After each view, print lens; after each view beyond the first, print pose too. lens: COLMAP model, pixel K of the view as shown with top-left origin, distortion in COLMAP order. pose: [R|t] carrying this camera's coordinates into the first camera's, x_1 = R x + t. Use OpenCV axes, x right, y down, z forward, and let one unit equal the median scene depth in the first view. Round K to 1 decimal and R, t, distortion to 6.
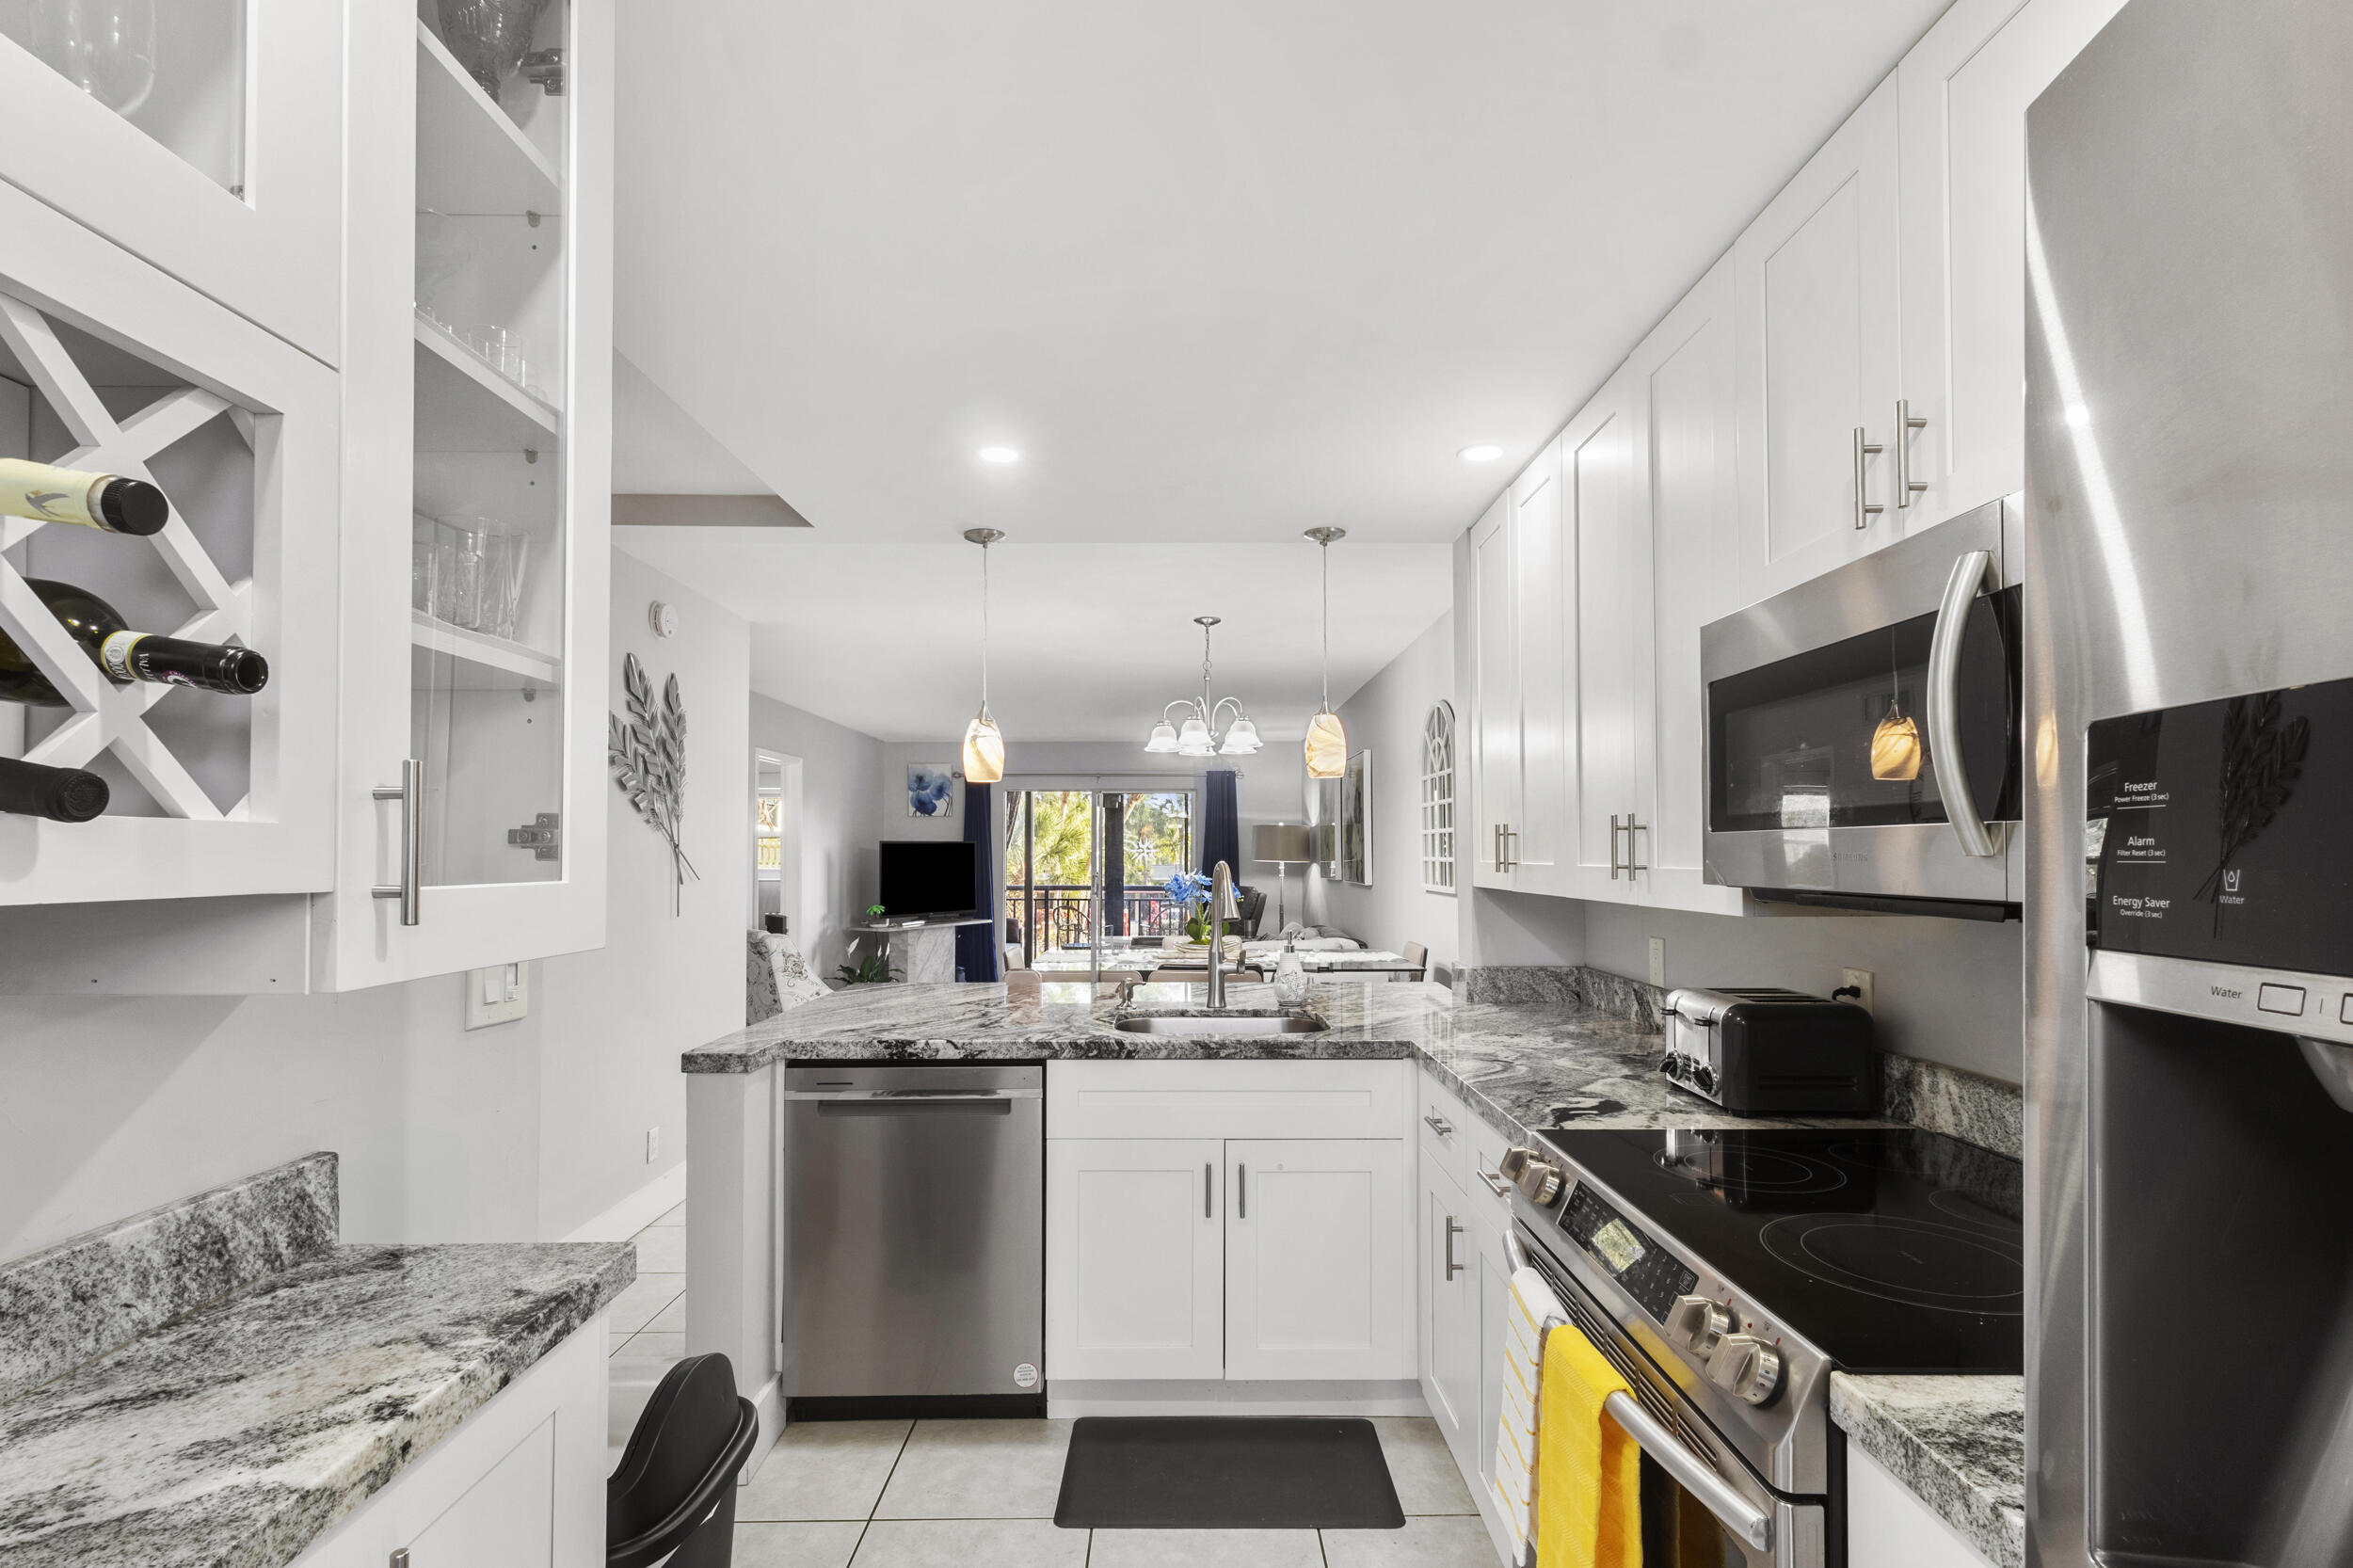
lens RADIAL K [[1124.5, 0, 1172.7], [0, 1124.5, 836.7], [0, 0, 1]] dist [0.008120, 0.000533]
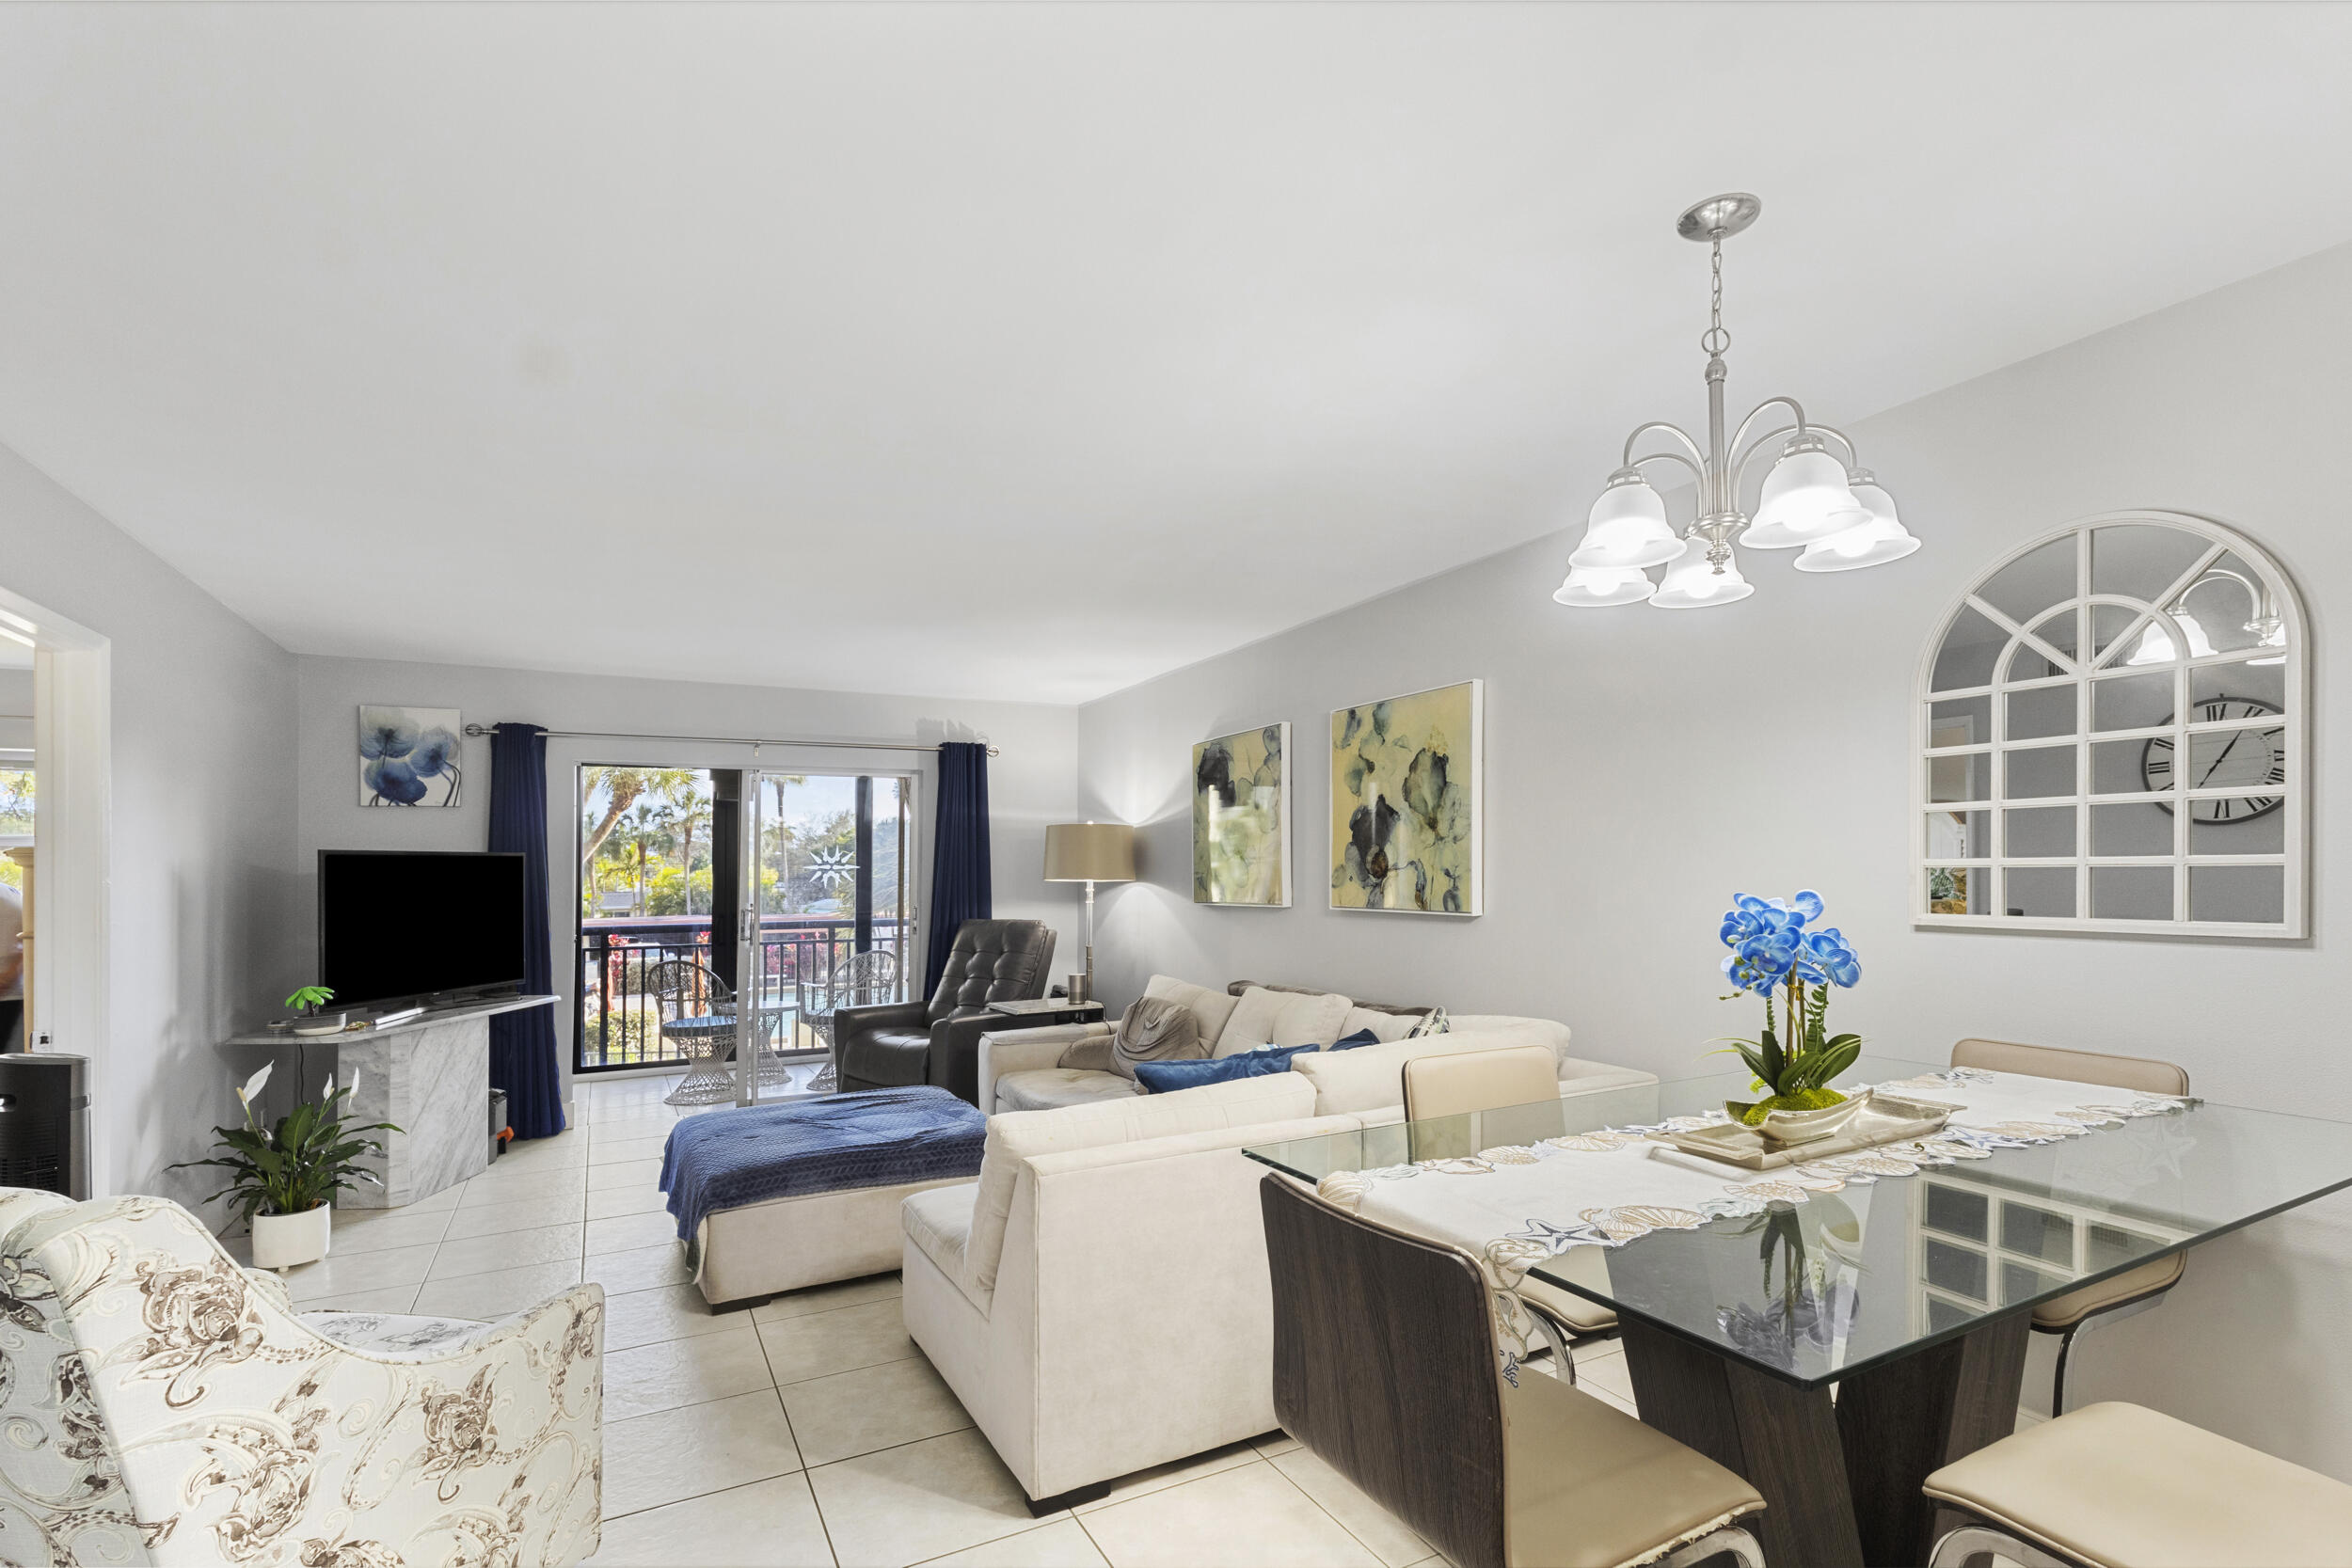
lens RADIAL K [[1124.0, 0, 1196.6], [0, 1124.0, 828.6], [0, 0, 1]] dist [0.008120, 0.000533]
pose [[0.883481, 0.007310, 0.468411, -0.150918], [0.005495, 0.999648, -0.025966, 0.009152], [-0.468436, 0.025514, 0.883129, 0.391125]]
